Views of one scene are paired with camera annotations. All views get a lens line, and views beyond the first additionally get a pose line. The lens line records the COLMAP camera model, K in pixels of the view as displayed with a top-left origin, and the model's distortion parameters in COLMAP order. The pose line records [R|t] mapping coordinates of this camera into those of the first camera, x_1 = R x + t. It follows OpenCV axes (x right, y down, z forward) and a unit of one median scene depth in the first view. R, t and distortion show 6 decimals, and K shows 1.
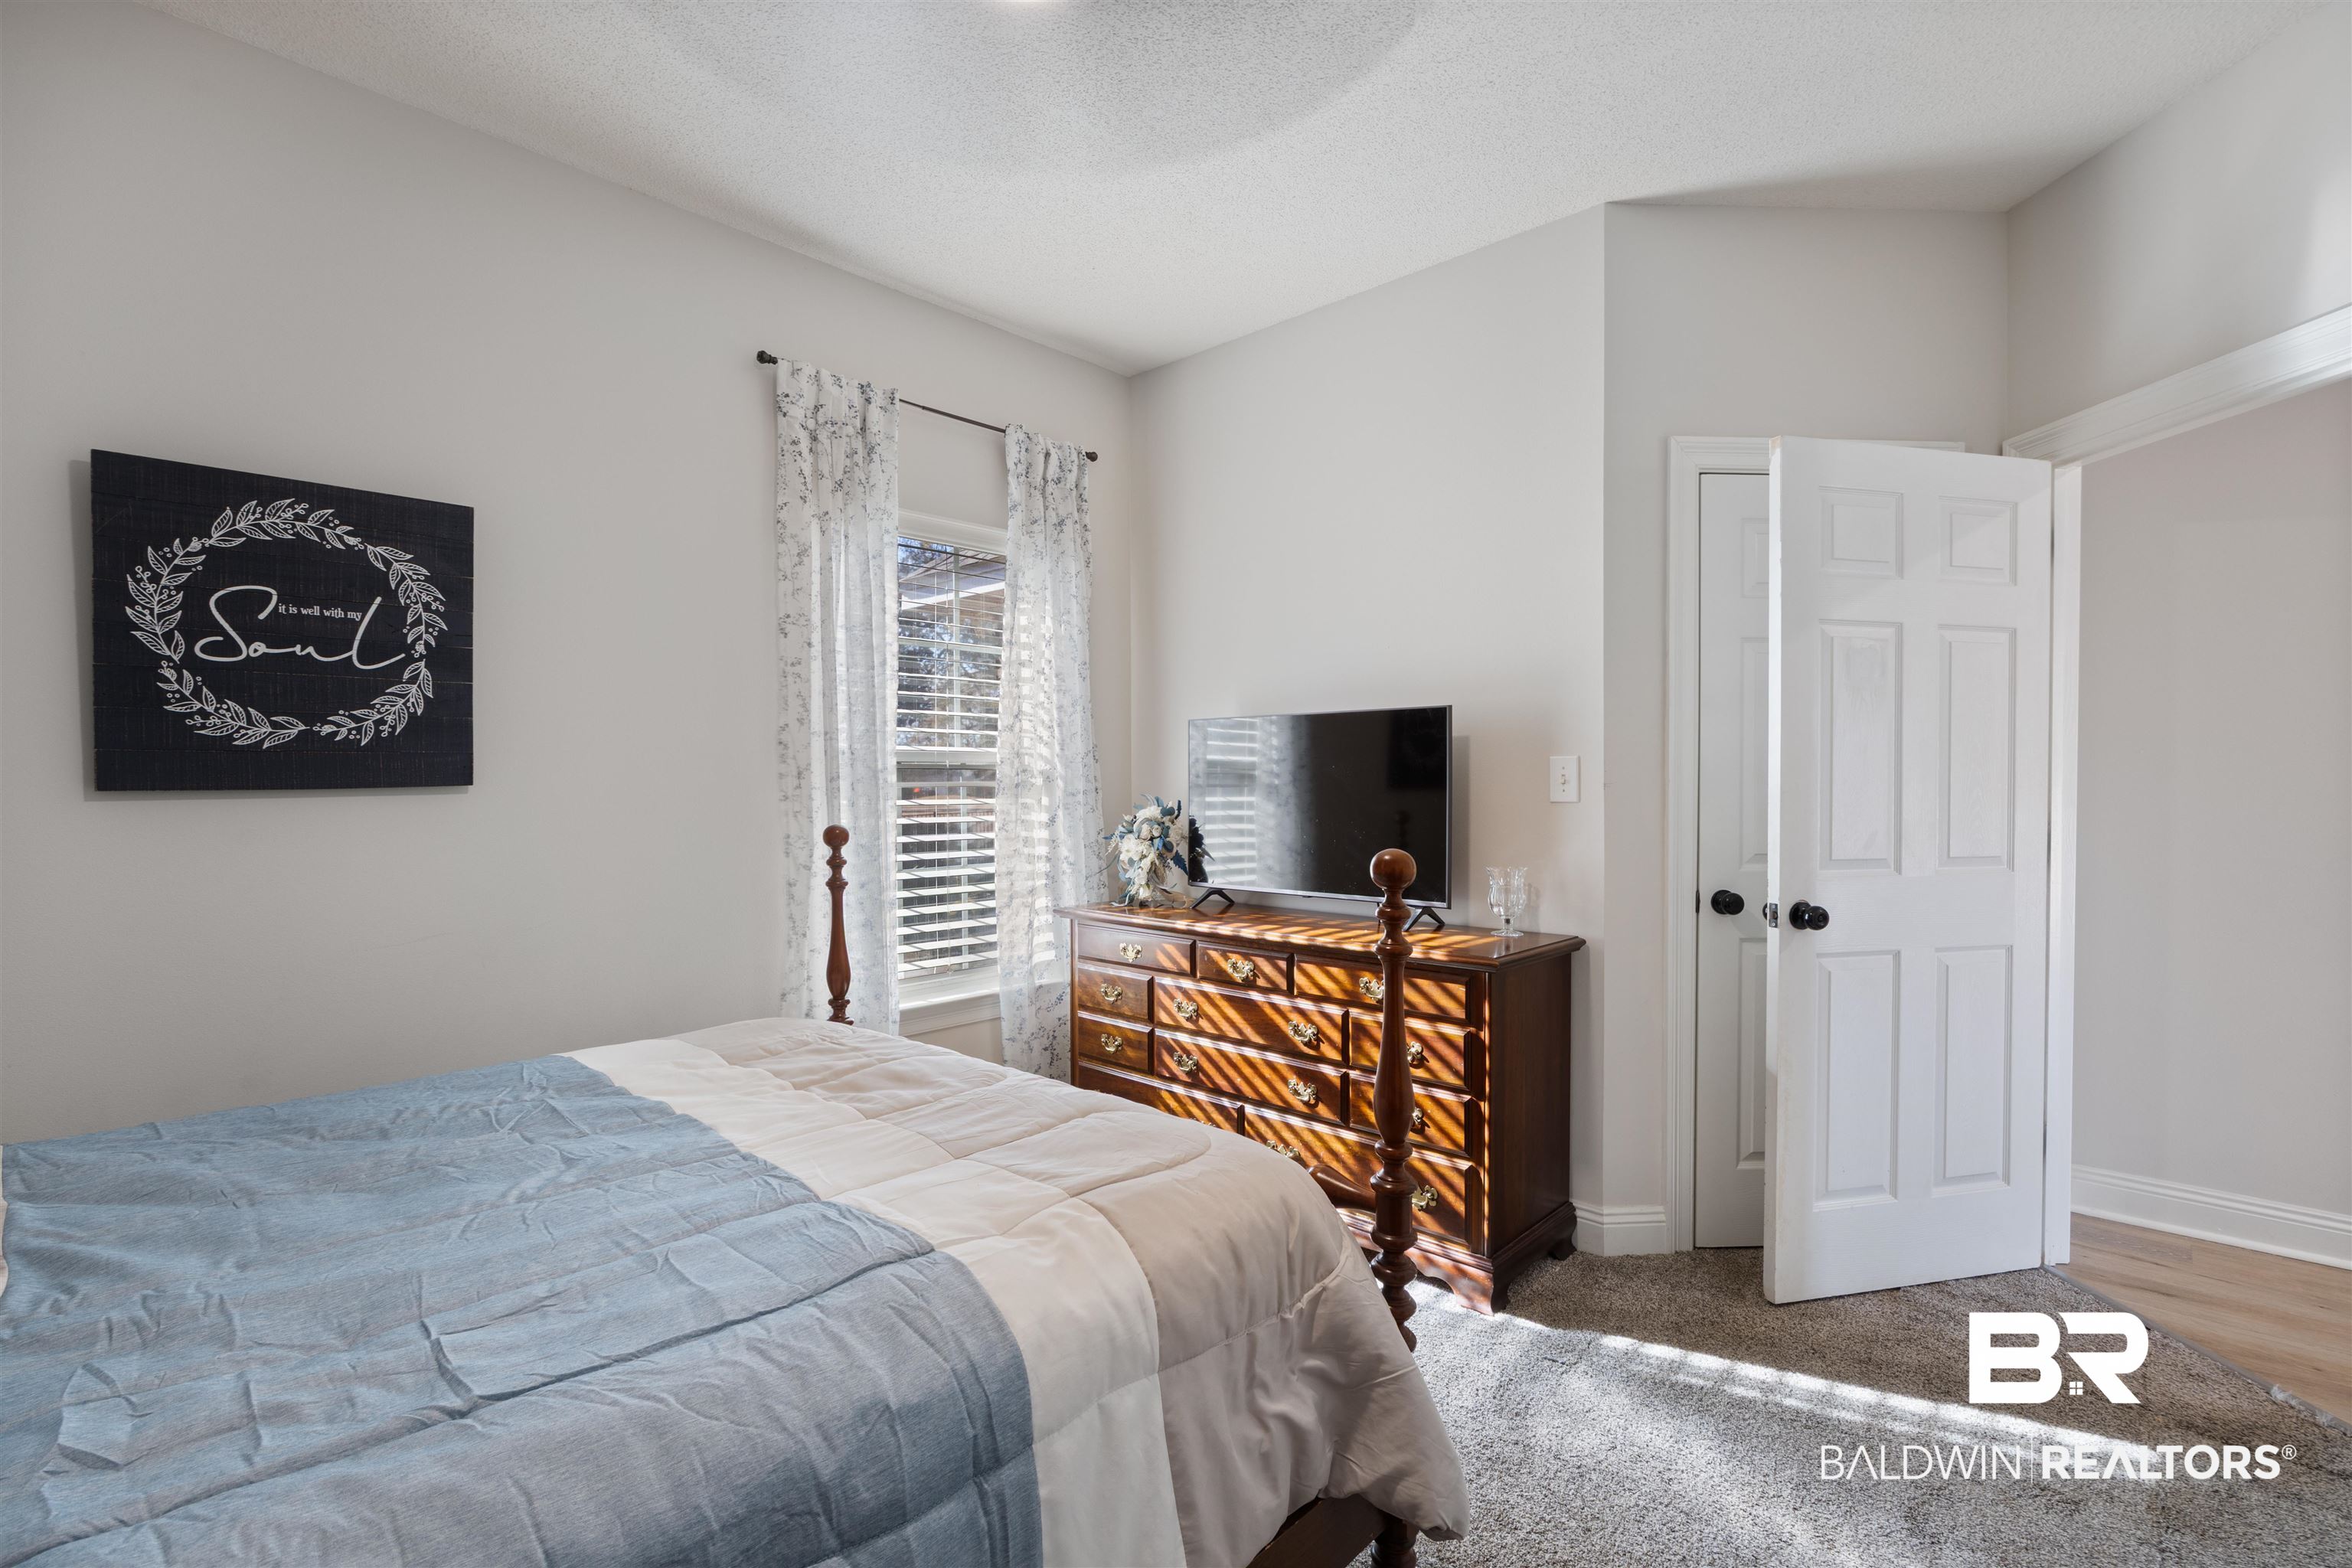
lens RADIAL K [[1037.8, 0, 1178.2], [0, 1037.8, 787.6], [0, 0, 1]] dist [-0.000818, 0.000276]
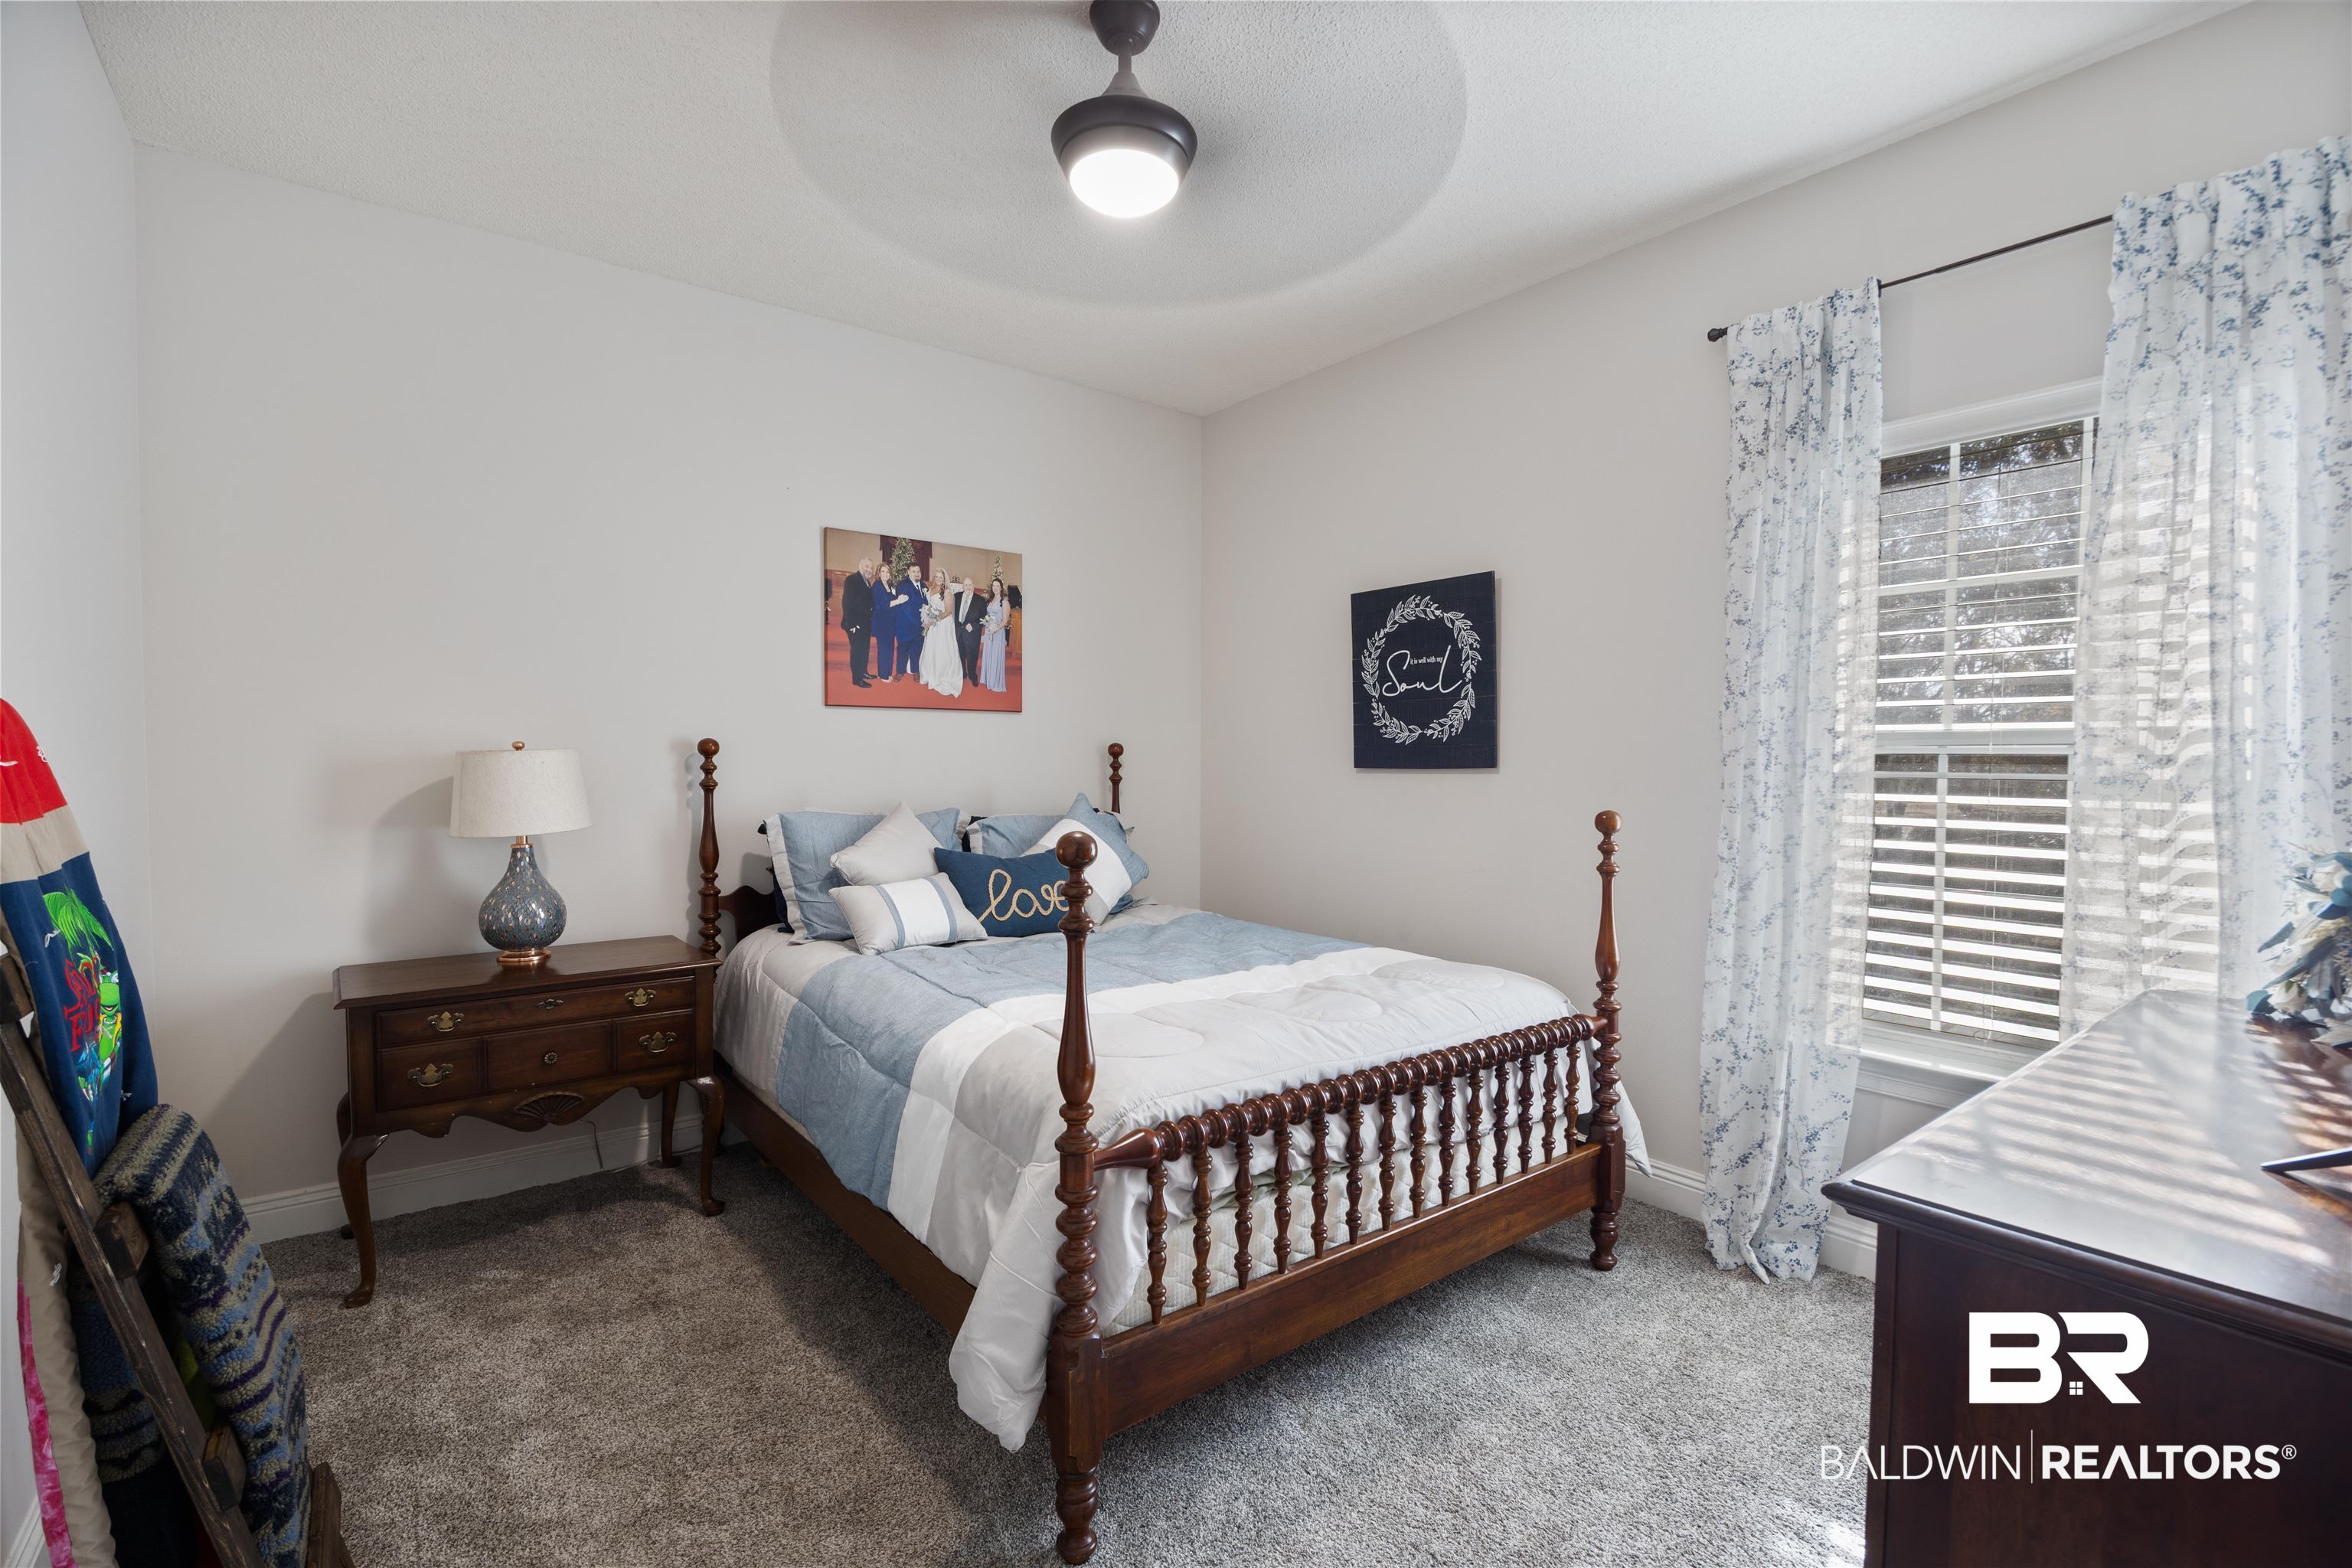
lens RADIAL K [[1037.8, 0, 1178.0], [0, 1037.8, 777.1], [0, 0, 1]] dist [-0.000818, 0.000276]
pose [[-0.140186, 0.021893, -0.989883, 0.815513], [-0.011736, 0.999649, 0.023771, -0.018877], [0.990056, 0.014950, -0.139880, 0.808605]]
